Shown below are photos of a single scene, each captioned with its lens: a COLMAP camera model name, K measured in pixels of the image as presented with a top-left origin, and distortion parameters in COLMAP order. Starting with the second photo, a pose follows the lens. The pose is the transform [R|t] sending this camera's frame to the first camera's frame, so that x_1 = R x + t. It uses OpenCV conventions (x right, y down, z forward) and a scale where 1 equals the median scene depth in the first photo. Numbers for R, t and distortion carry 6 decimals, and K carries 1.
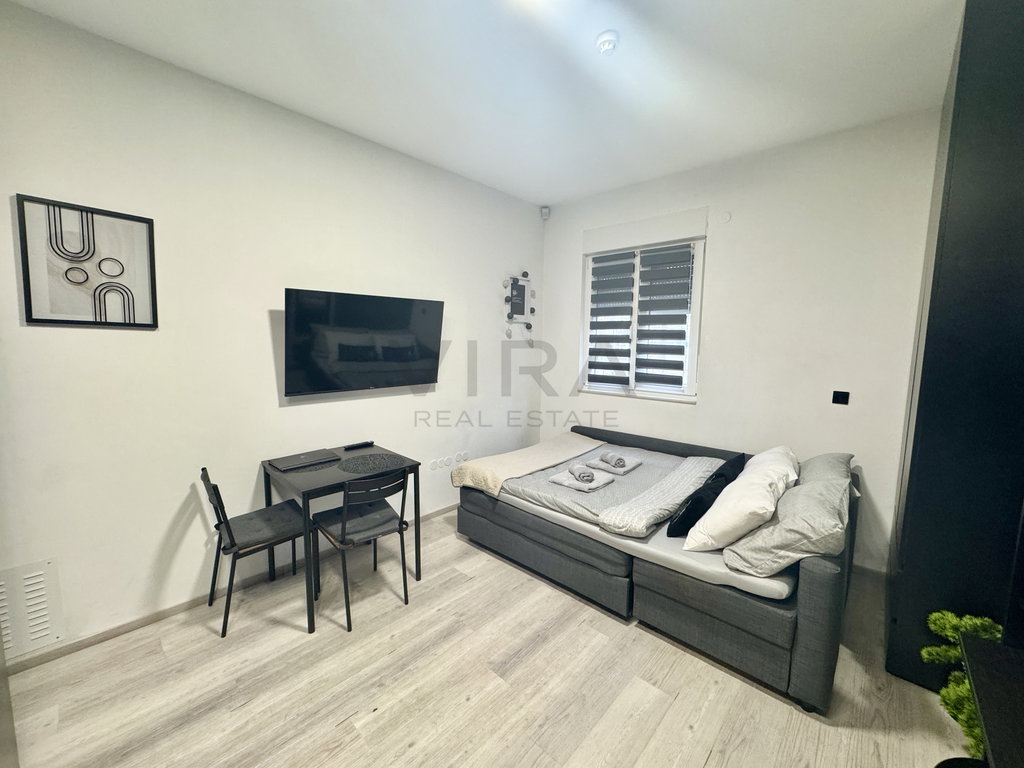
lens RADIAL K [[408.3, 0, 510.8], [0, 408.3, 383.1], [0, 0, 1]] dist [0.003052, -0.000115]
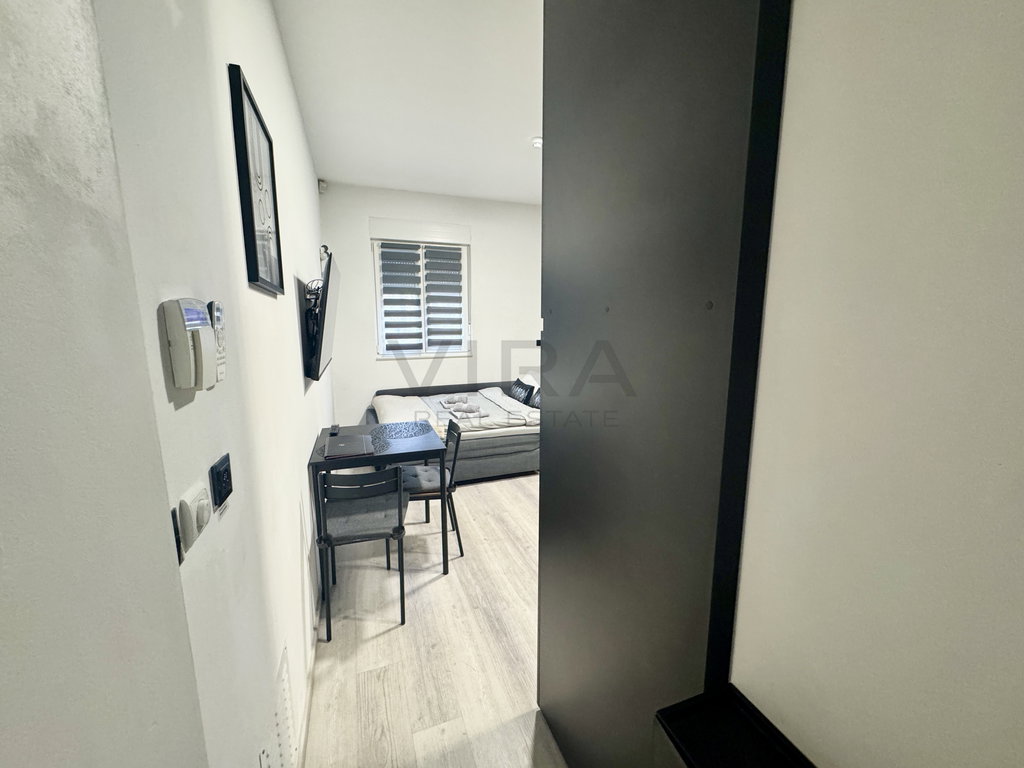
lens RADIAL K [[408.3, 0, 510.9], [0, 408.3, 381.2], [0, 0, 1]] dist [0.003052, -0.000115]
pose [[0.434289, -0.145850, 0.888888, -1.186582], [0.101294, 0.988453, 0.112696, -0.020804], [-0.895060, 0.041096, 0.444048, 0.284497]]
